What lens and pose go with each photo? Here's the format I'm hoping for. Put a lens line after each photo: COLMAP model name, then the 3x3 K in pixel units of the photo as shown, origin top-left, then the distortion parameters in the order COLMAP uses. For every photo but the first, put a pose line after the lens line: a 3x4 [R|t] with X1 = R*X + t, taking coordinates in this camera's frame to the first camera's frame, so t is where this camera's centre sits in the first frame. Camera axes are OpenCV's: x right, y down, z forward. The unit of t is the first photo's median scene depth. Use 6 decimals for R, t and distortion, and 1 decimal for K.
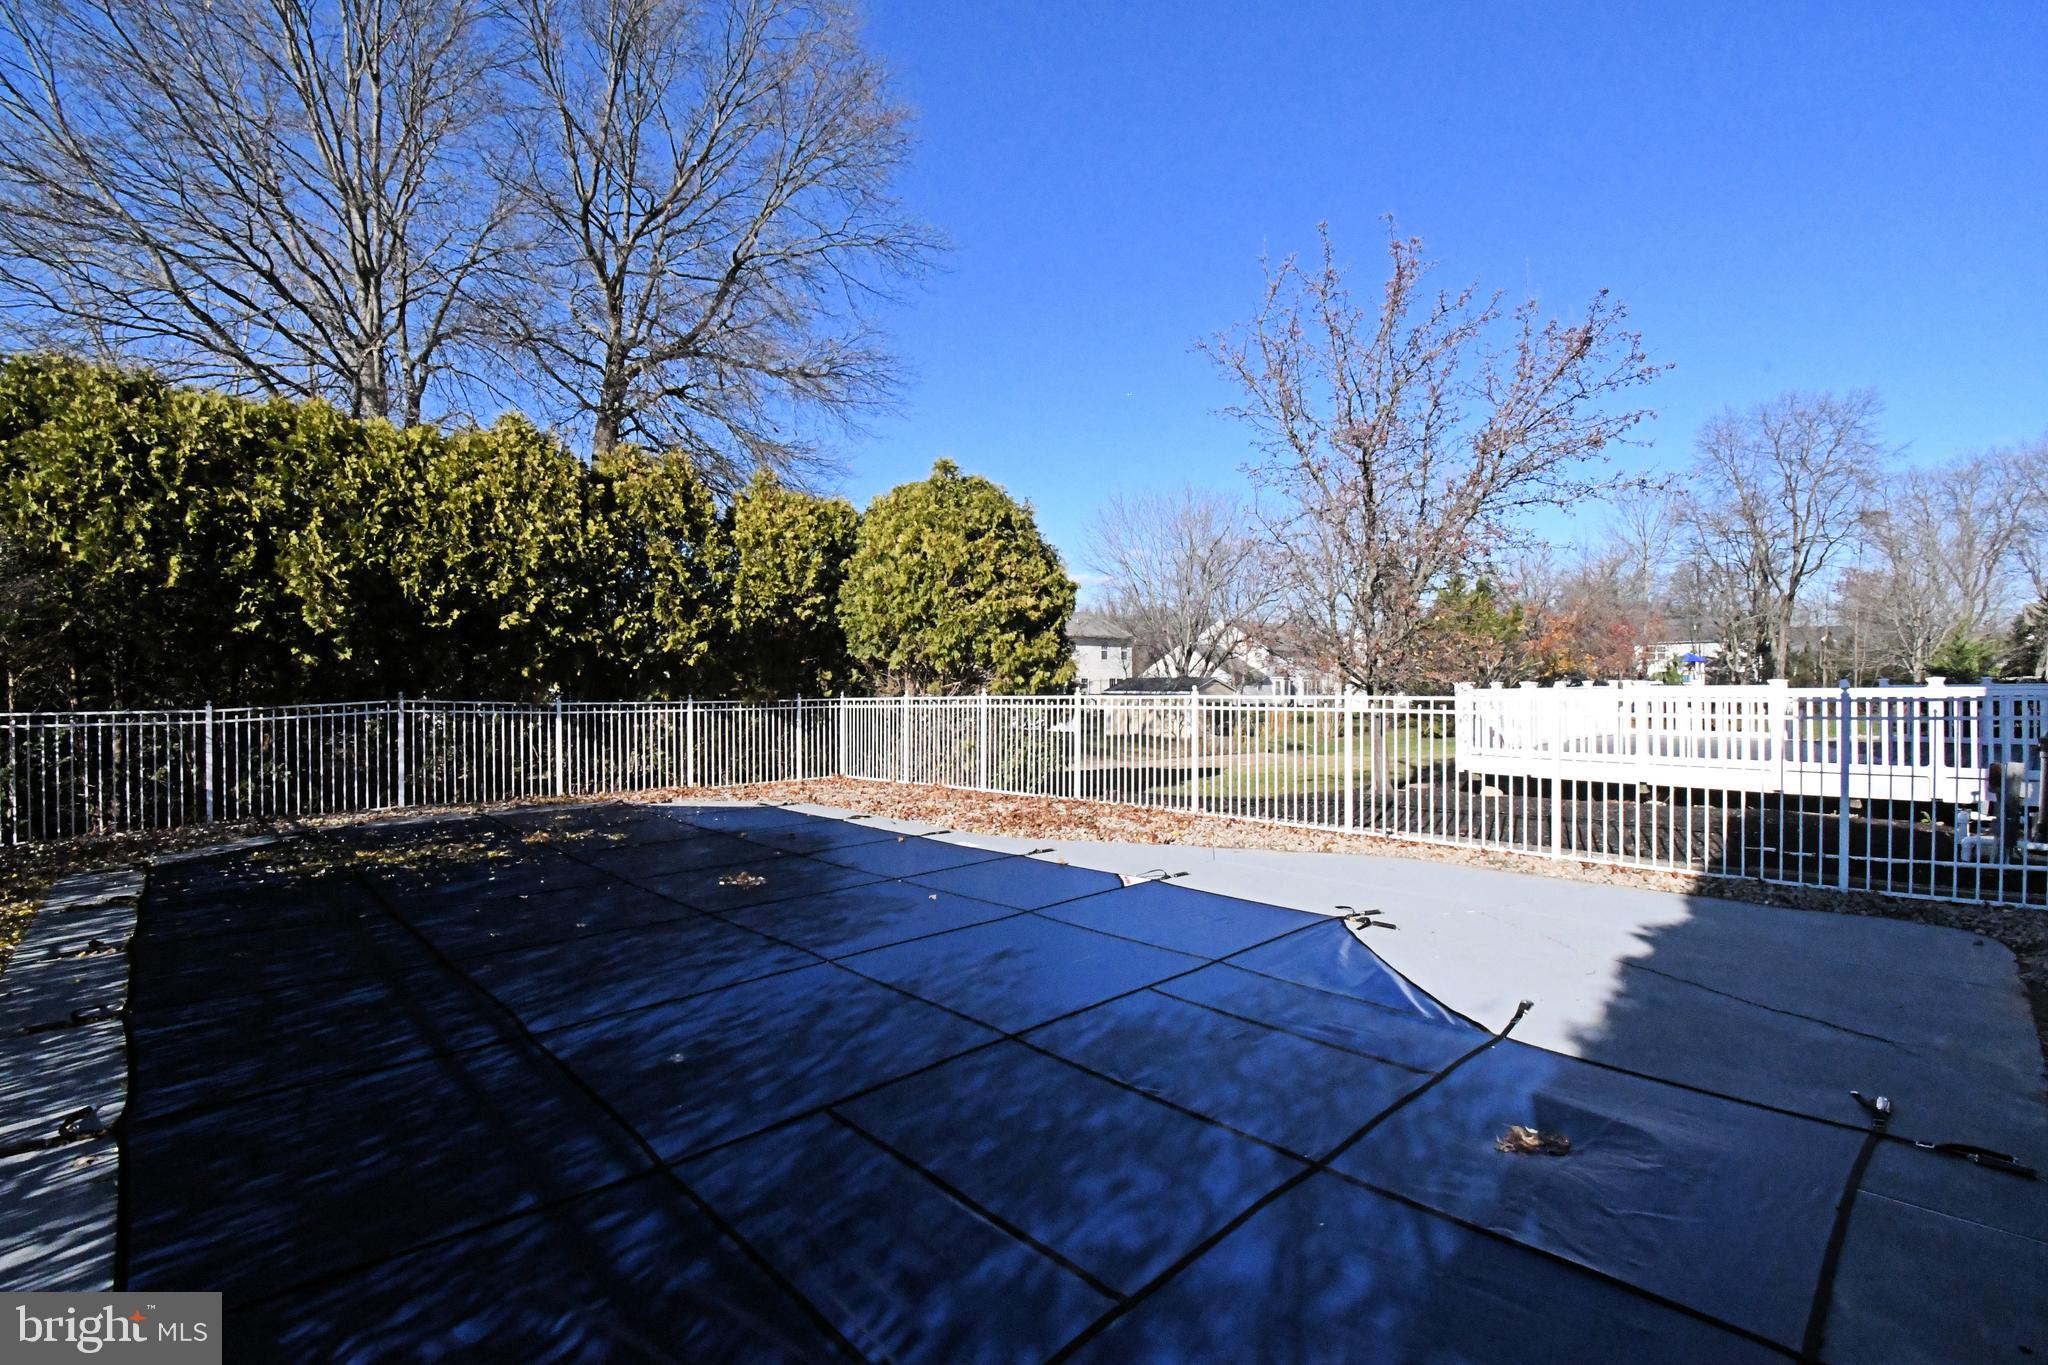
lens RADIAL K [[888.2, 0, 1017.2], [0, 888.2, 682.5], [0, 0, 1]] dist [0.015632, -0.011580]
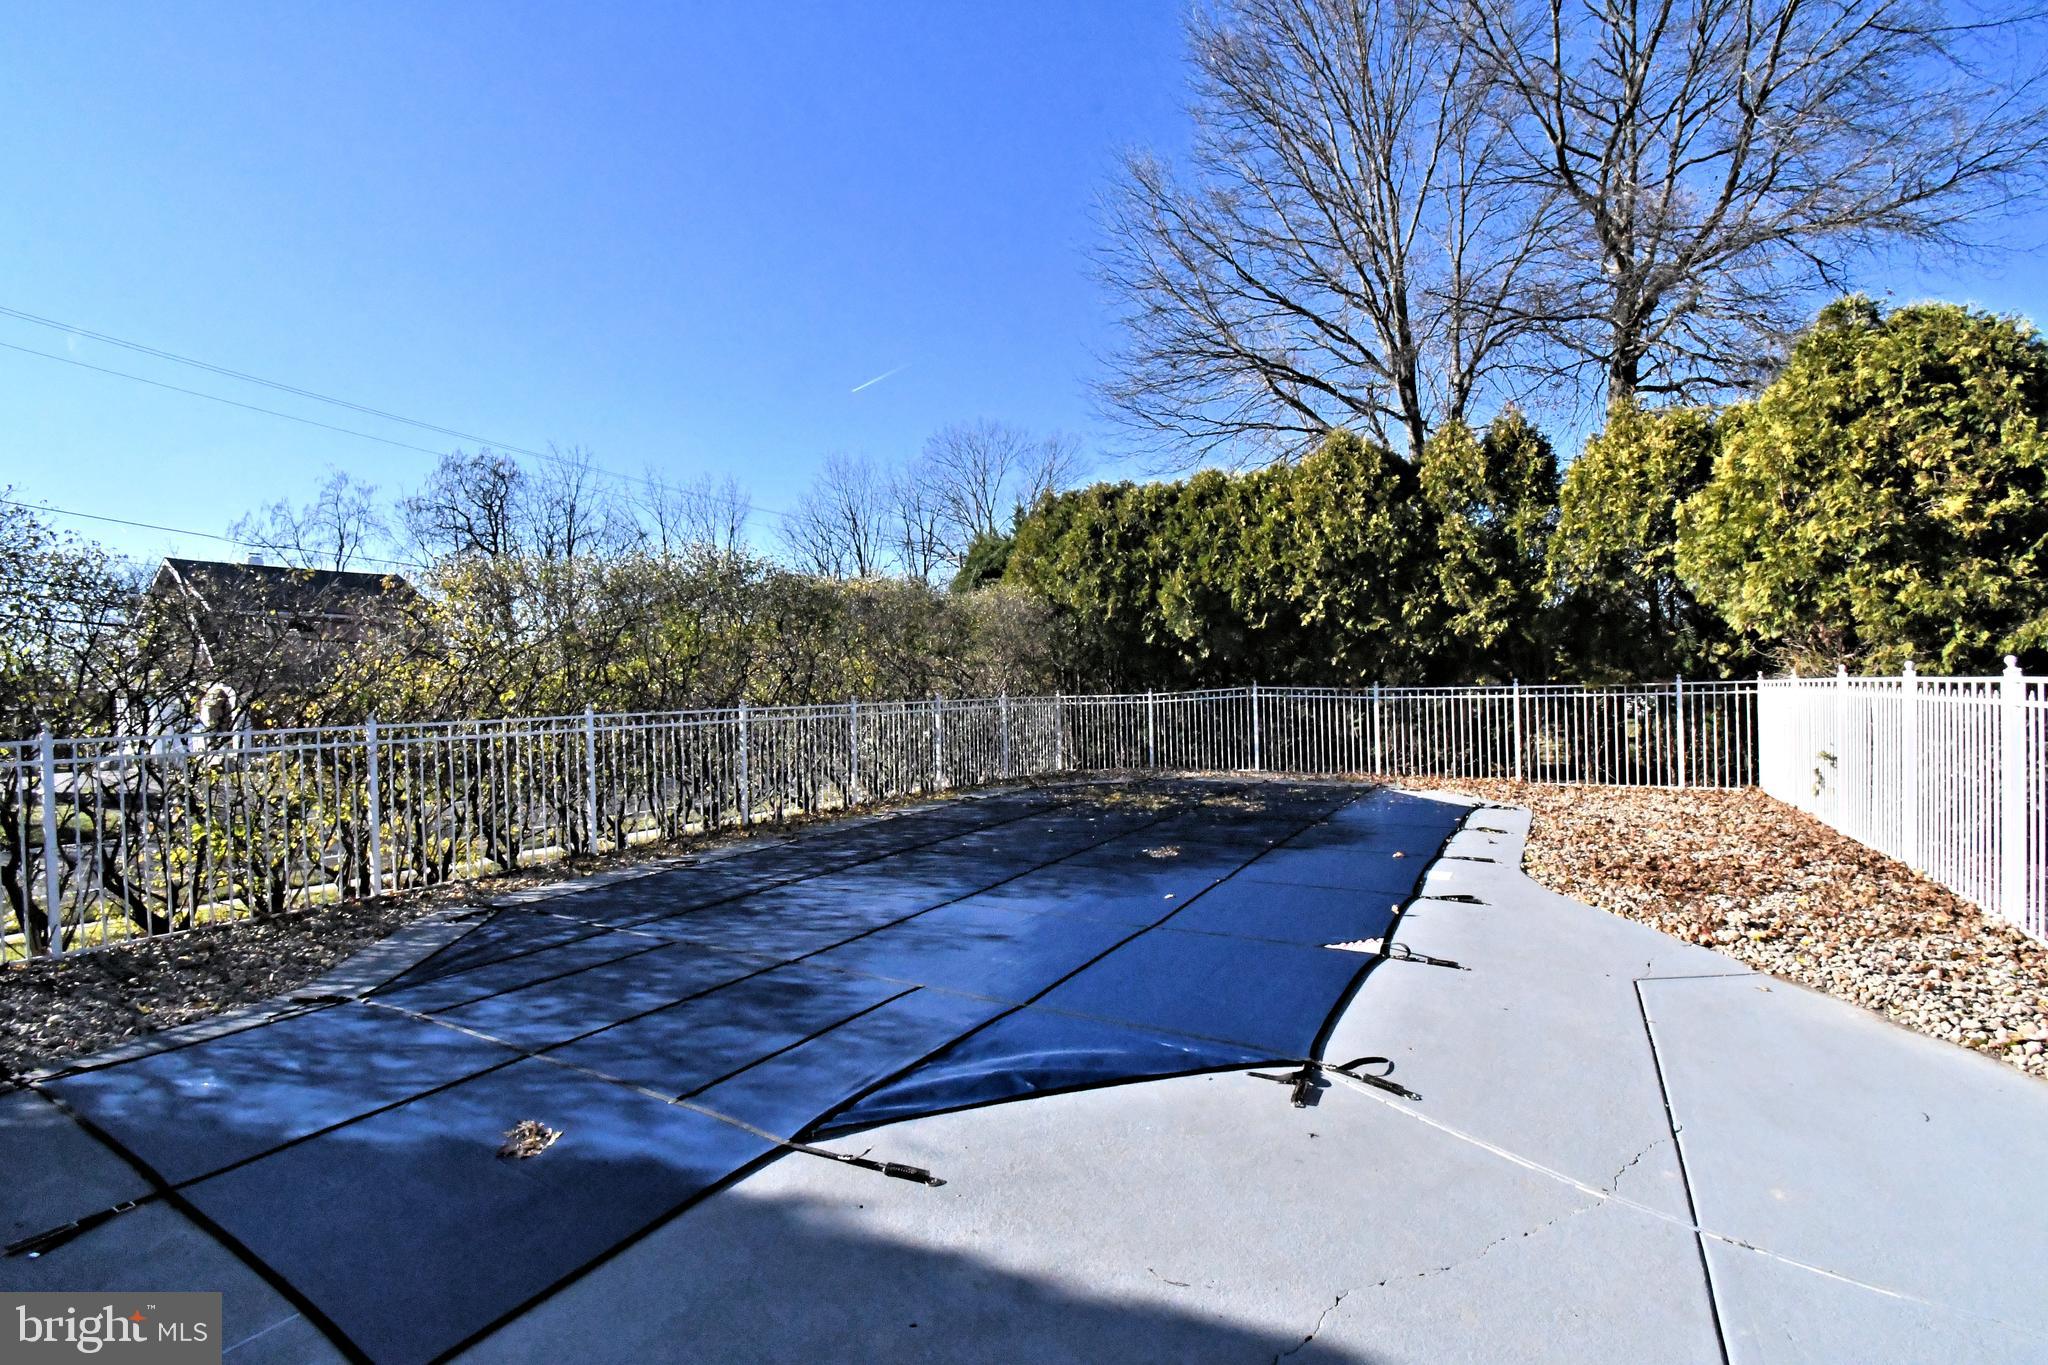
lens RADIAL K [[888.2, 0, 1026.1], [0, 888.2, 703.6], [0, 0, 1]] dist [0.015632, -0.011580]
pose [[0.278102, 0.016865, -0.960404, 0.456845], [0.029899, 0.999209, 0.026205, 0.000500], [0.960086, -0.036003, 0.277378, 0.340339]]
